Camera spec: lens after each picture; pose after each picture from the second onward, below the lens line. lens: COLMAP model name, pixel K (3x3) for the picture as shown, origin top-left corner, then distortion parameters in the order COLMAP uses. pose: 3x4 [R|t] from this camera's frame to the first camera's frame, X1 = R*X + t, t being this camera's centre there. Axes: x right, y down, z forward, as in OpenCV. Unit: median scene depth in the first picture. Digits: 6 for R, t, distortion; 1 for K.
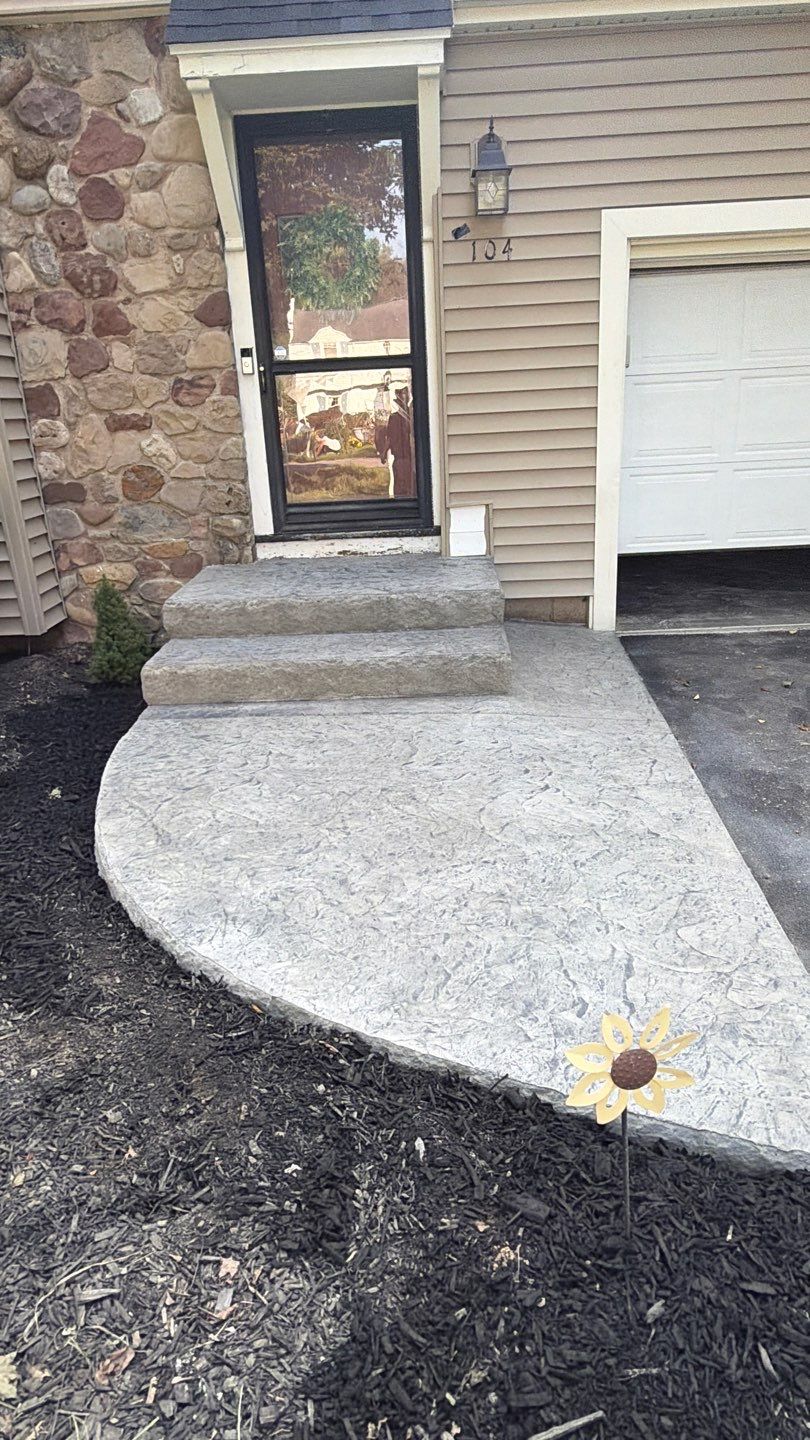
lens RADIAL K [[848.7, 0, 407.2], [0, 848.7, 722.2], [0, 0, 1]] dist [-0.000753, 0.000930]
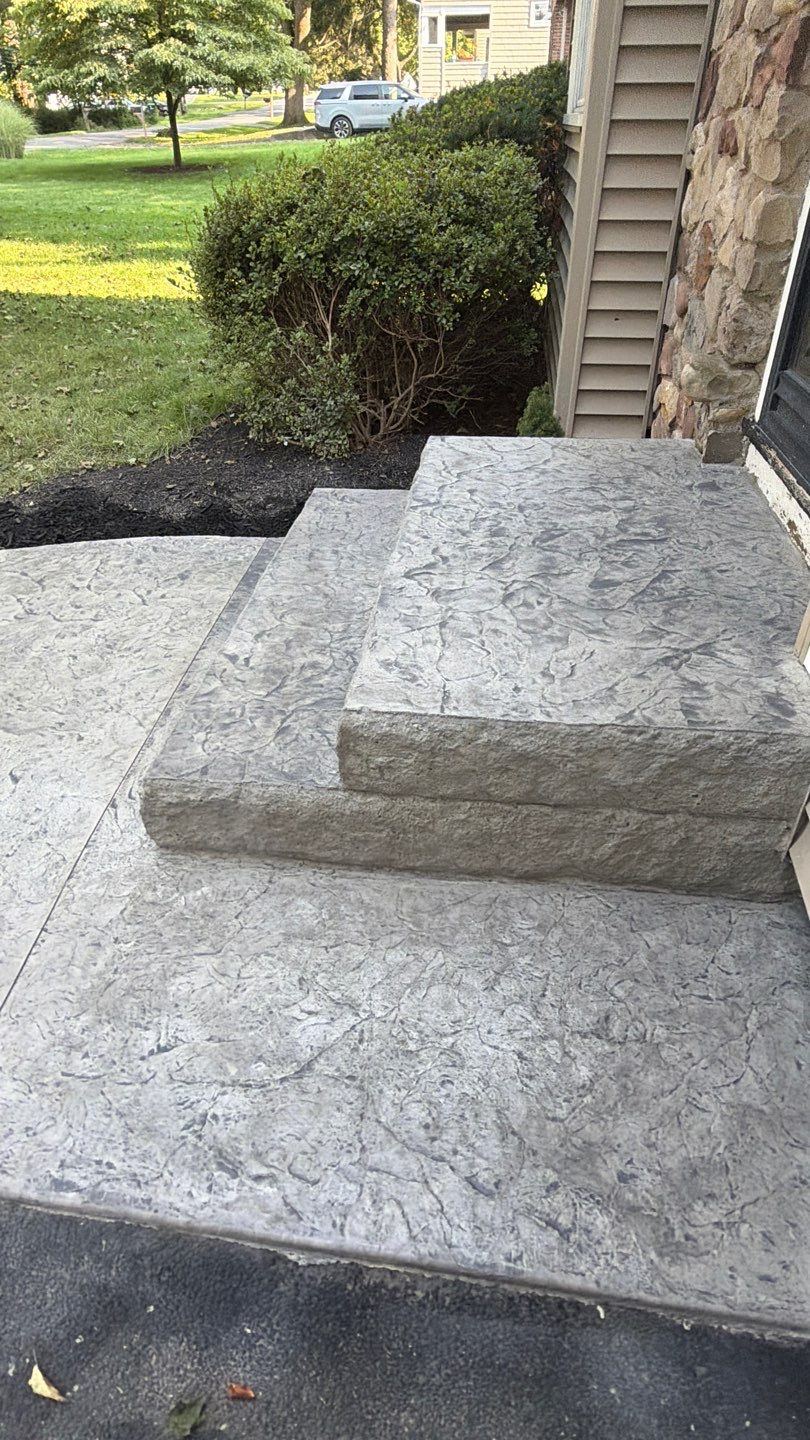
lens RADIAL K [[848.7, 0, 407.2], [0, 848.7, 722.2], [0, 0, 1]] dist [-0.000753, 0.000930]
pose [[-0.088331, 0.611483, -0.786312, 0.366232], [-0.349096, 0.720327, 0.599384, -0.348746], [0.932915, 0.327442, 0.149839, 0.875257]]
